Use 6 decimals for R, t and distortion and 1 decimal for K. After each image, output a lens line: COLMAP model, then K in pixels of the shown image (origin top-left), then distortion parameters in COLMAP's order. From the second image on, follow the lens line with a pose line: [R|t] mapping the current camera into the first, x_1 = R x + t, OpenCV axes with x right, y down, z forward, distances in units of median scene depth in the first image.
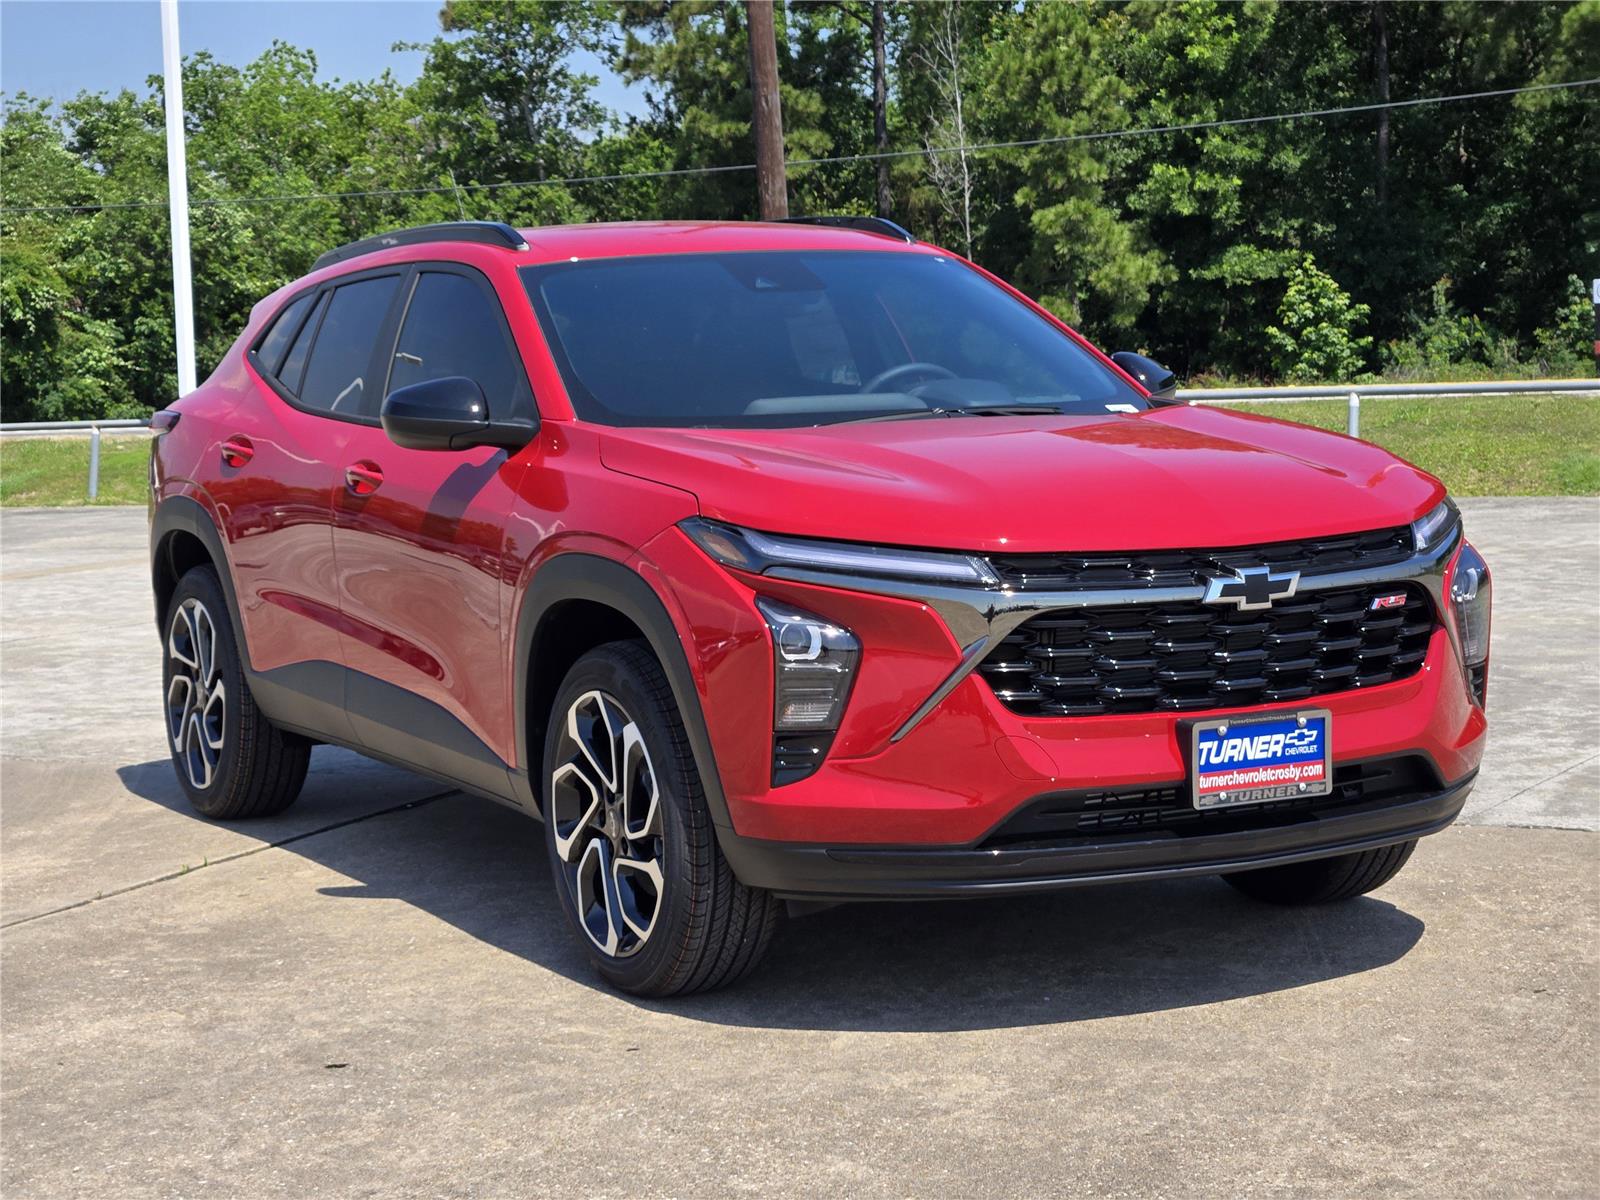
lens RADIAL K [[2997.0, 0, 801.9], [0, 2997.0, 632.6], [0, 0, 1]] dist [-0.012048, 0.000000]
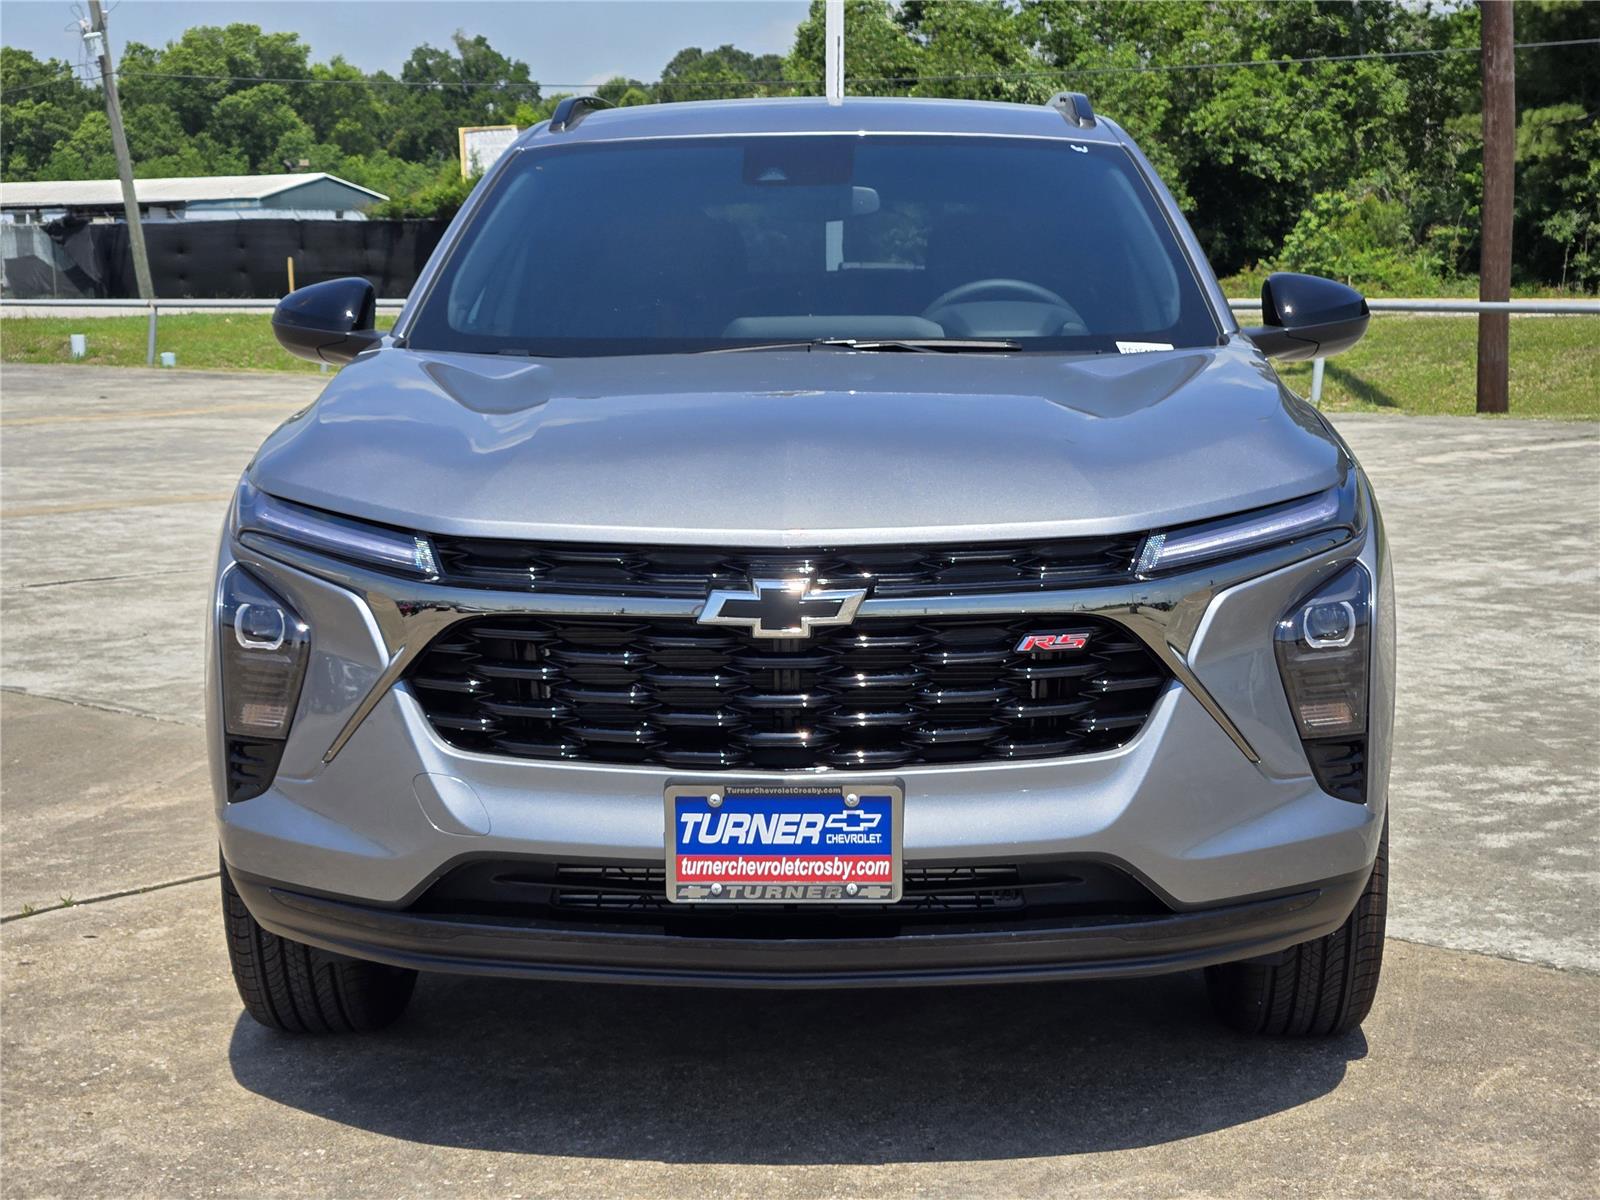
lens RADIAL K [[2997.0, 0, 733.5], [0, 2997.0, 625.8], [0, 0, 1]] dist [-0.012048, 0.000000]
pose [[0.869414, 0.090766, -0.485675, 0.486380], [-0.072300, 0.995772, 0.056672, -0.050353], [0.488765, -0.014157, 0.872300, 0.358212]]
